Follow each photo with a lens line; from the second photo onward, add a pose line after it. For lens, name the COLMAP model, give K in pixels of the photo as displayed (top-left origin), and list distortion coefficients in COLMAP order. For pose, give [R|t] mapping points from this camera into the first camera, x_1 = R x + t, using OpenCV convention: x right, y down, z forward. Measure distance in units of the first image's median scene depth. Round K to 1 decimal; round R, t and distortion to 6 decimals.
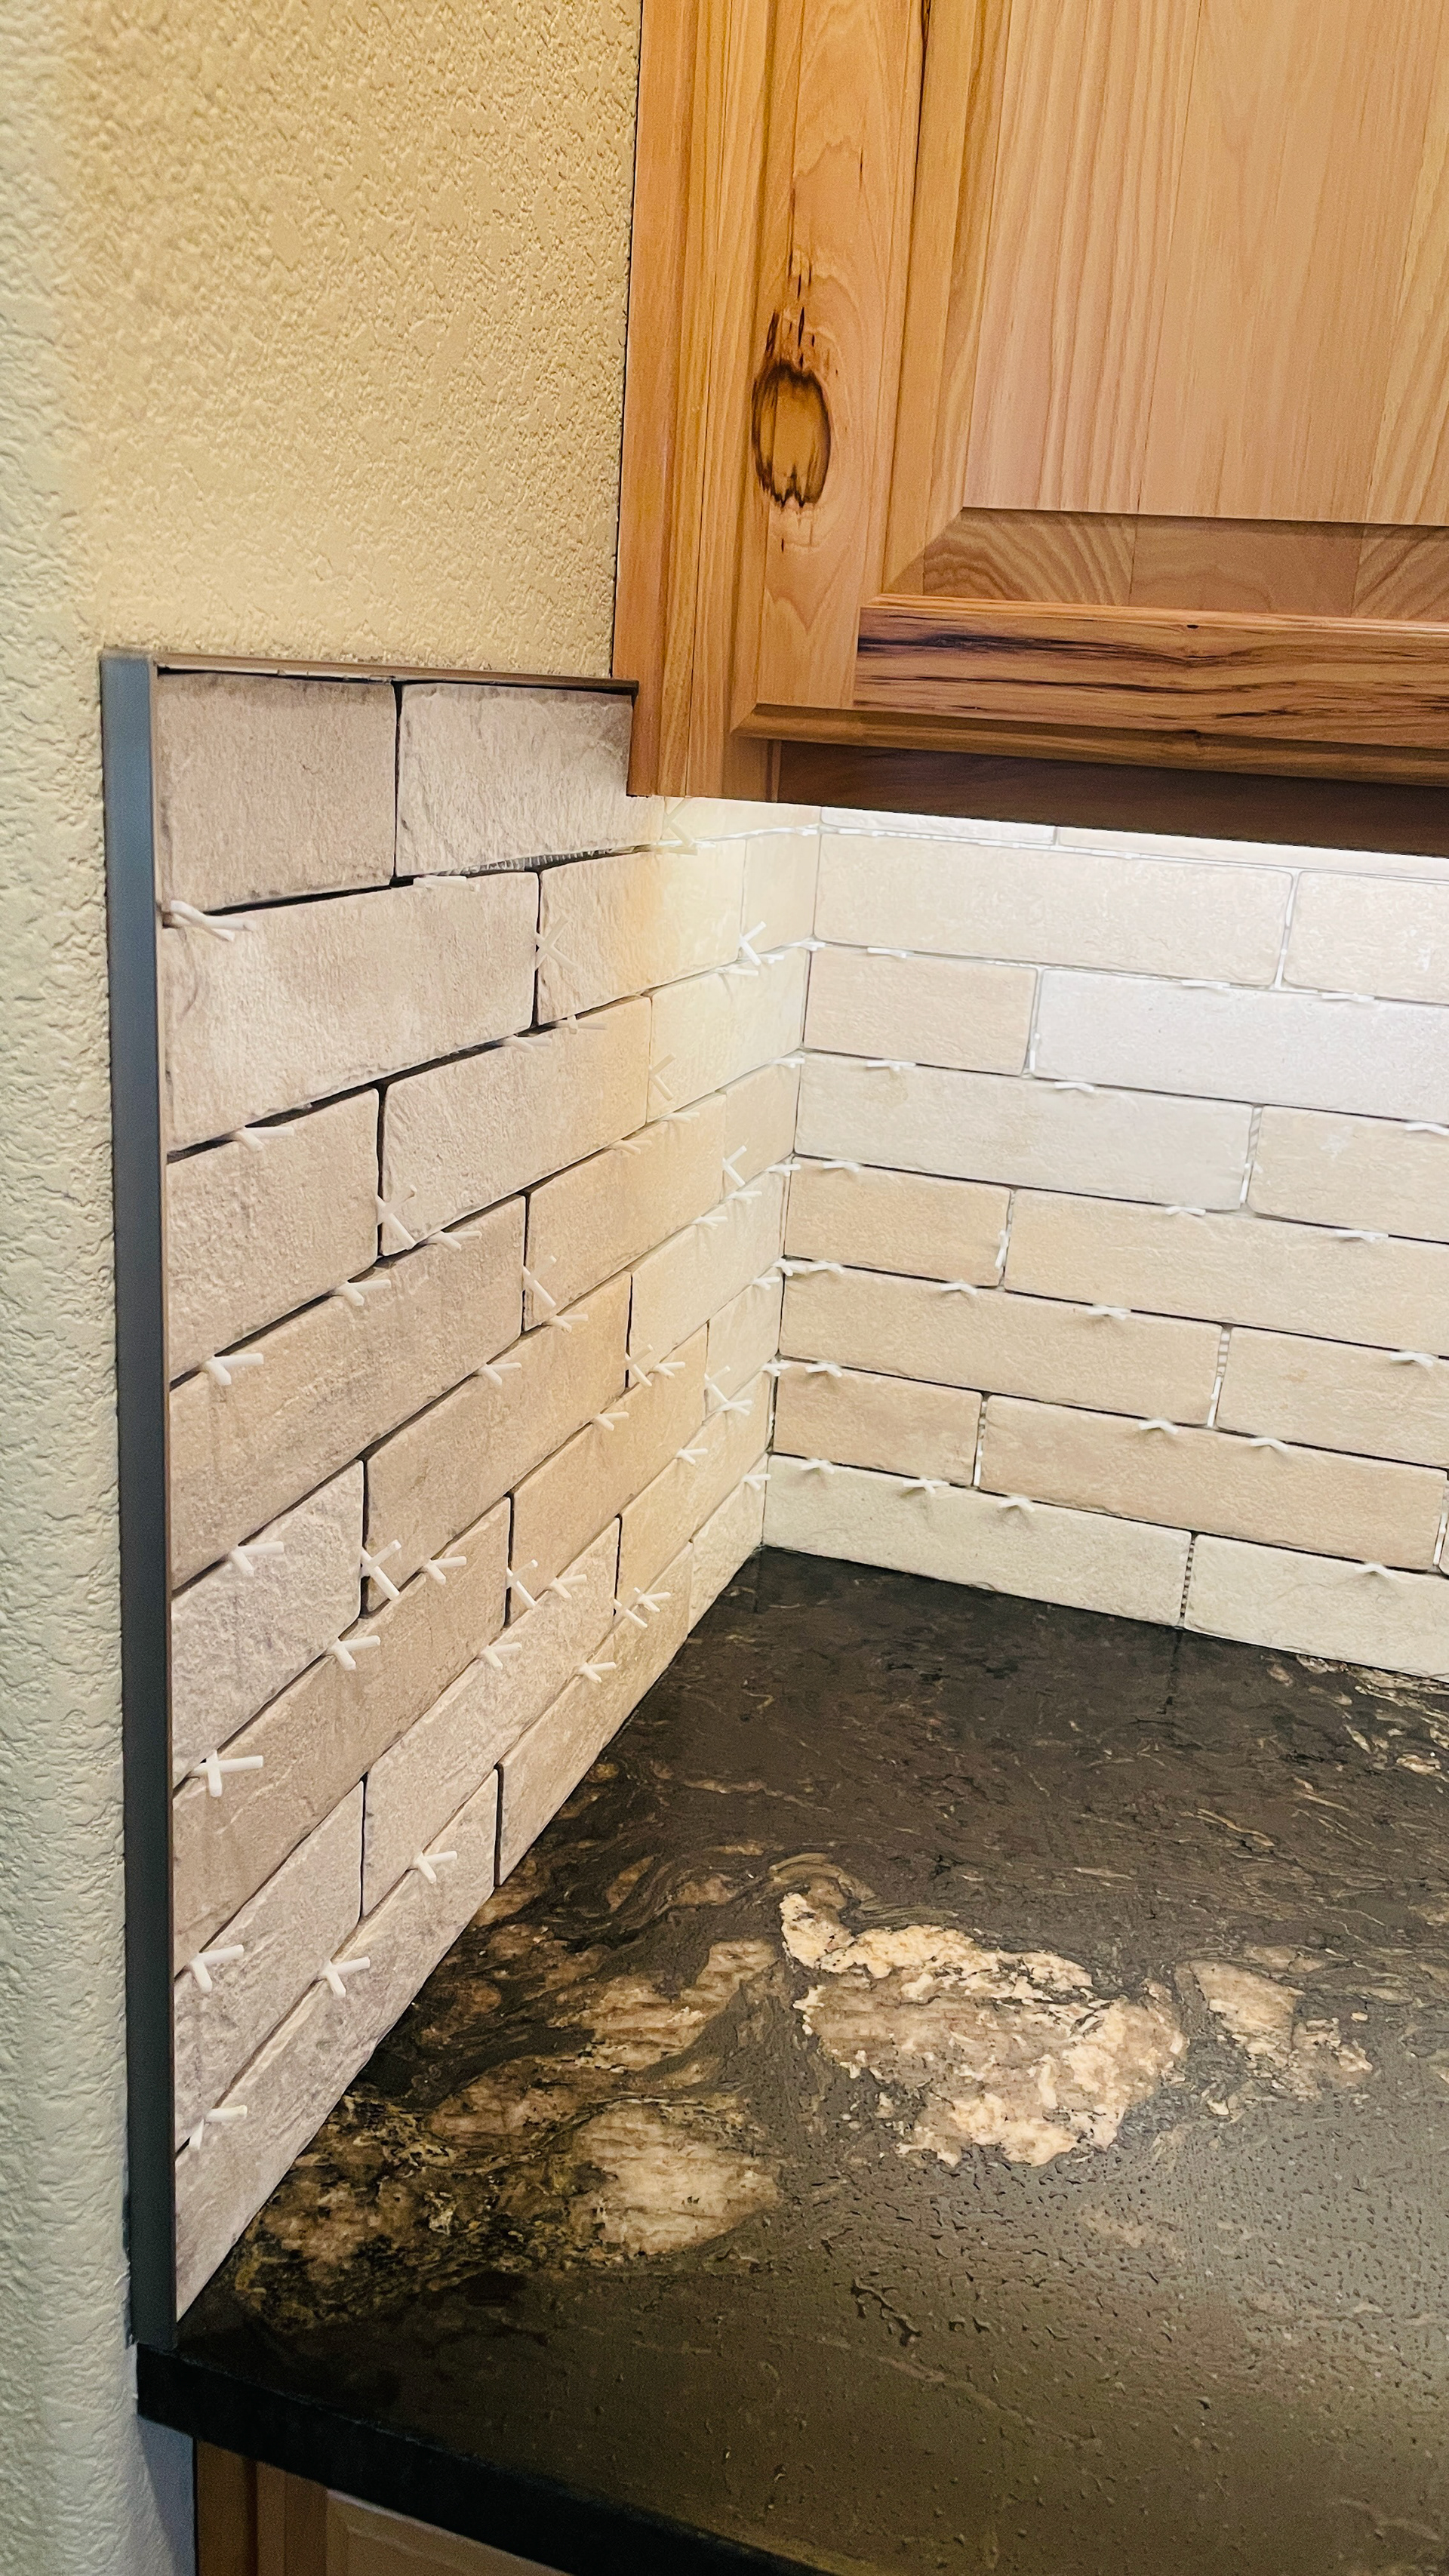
lens RADIAL K [[1946.7, 0, 724.2], [0, 1946.7, 1246.5], [0, 0, 1]] dist [0.075837, -0.100108]
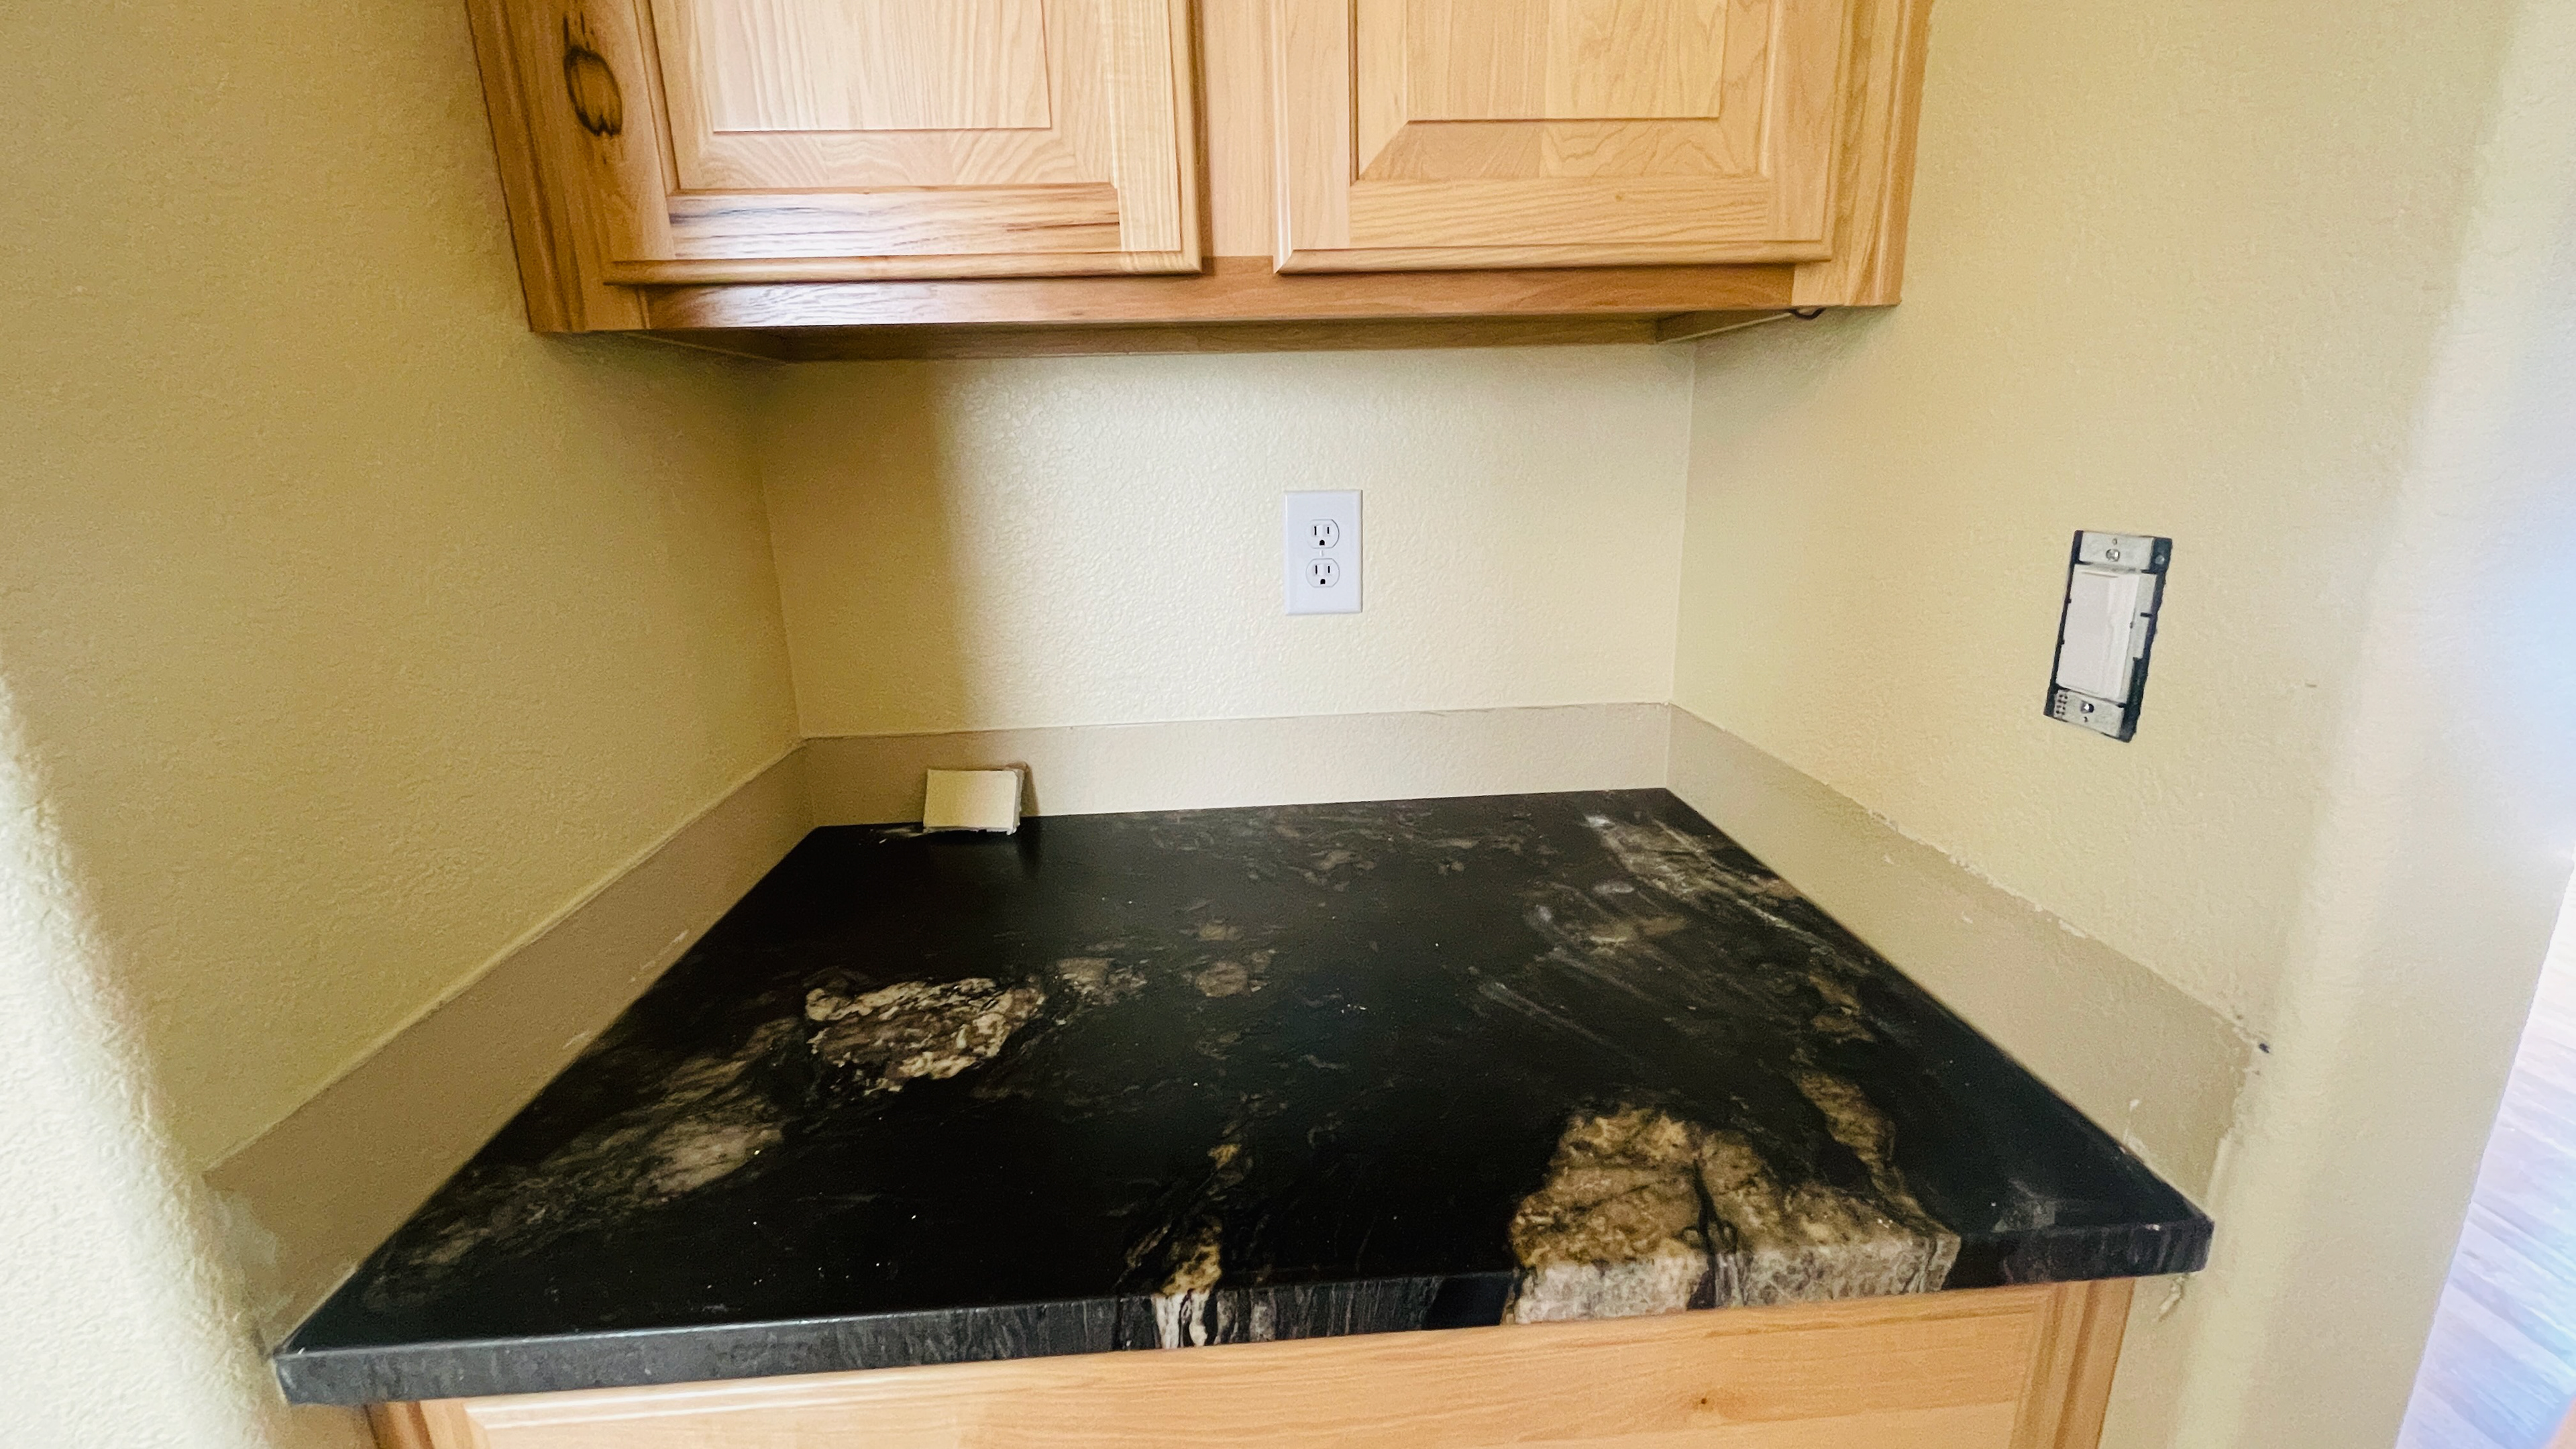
lens RADIAL K [[1037.2, 0, 1296.7], [0, 1037.2, 710.0], [0, 0, 1]] dist [-0.003839, -0.000492]
pose [[0.925839, -0.183506, 0.330374, 0.192811], [0.189506, 0.981776, 0.014255, 0.186814], [-0.326969, 0.049410, 0.943742, 0.021387]]
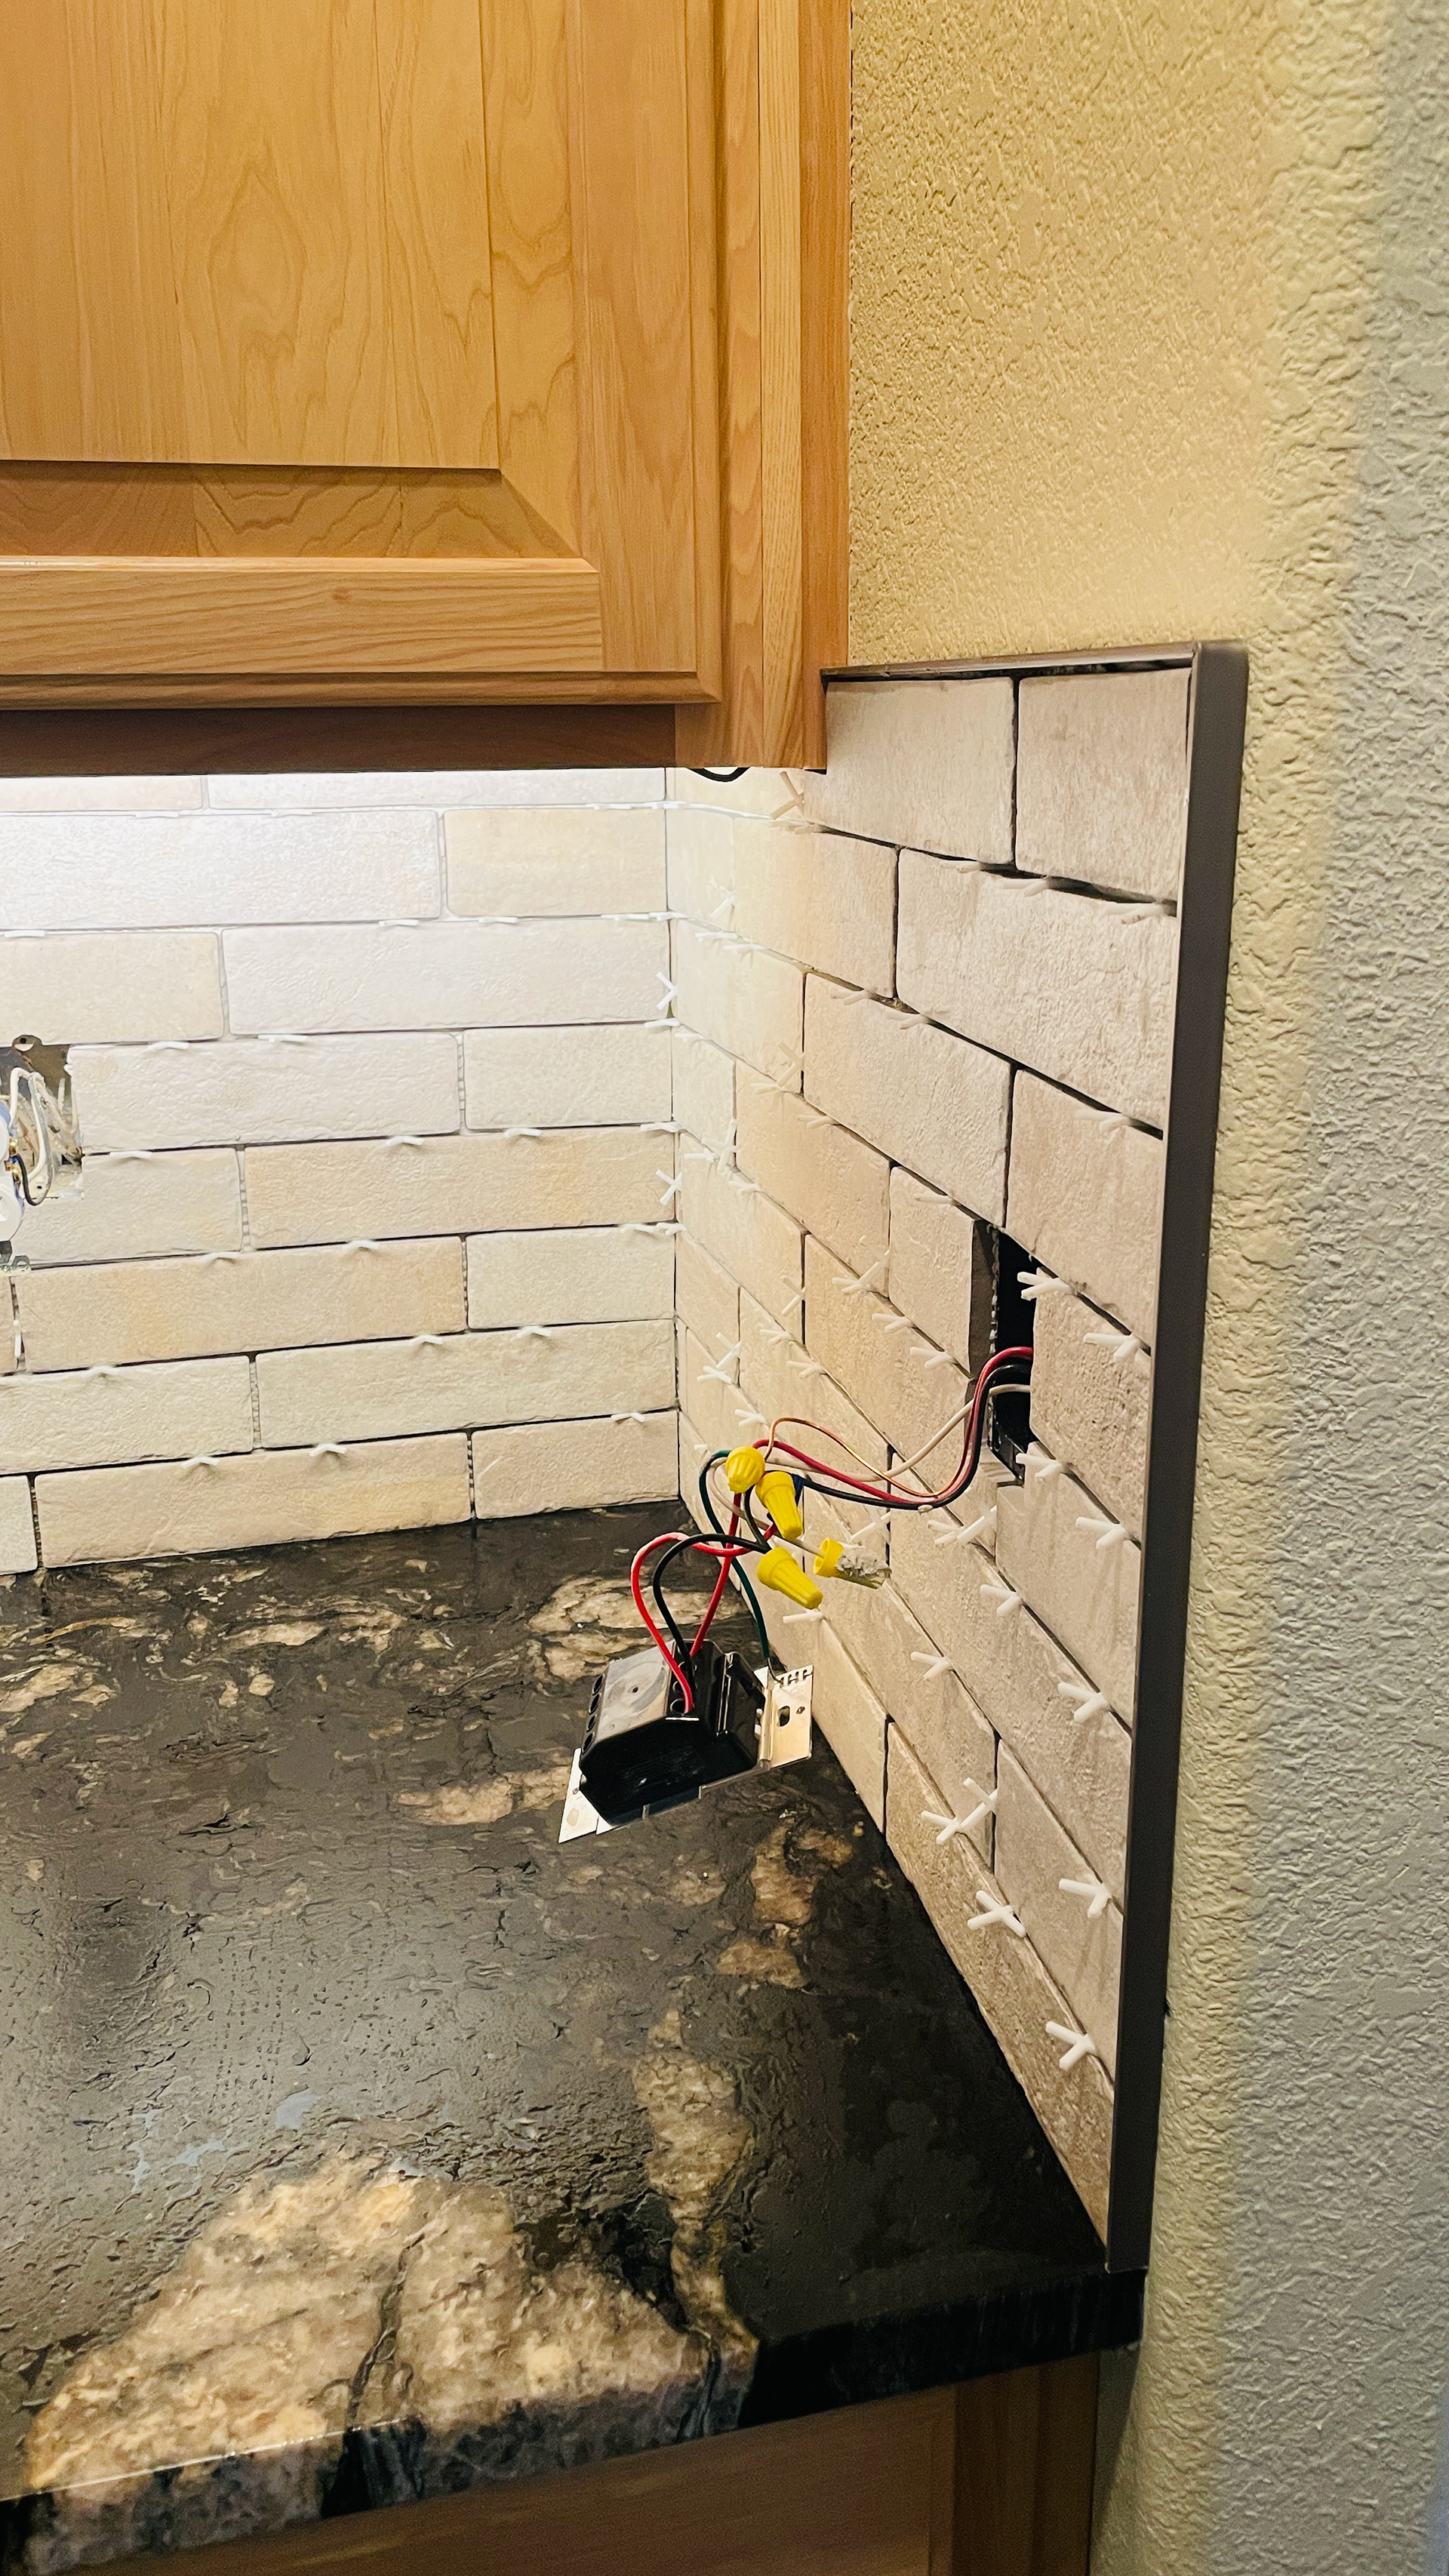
lens RADIAL K [[1946.7, 0, 752.7], [0, 1946.7, 1244.5], [0, 0, 1]] dist [0.075837, -0.100108]
pose [[0.847438, -0.218467, 0.483860, 0.457551], [0.213836, 0.974667, 0.065557, 0.114618], [-0.485924, 0.047911, 0.872687, -0.207964]]
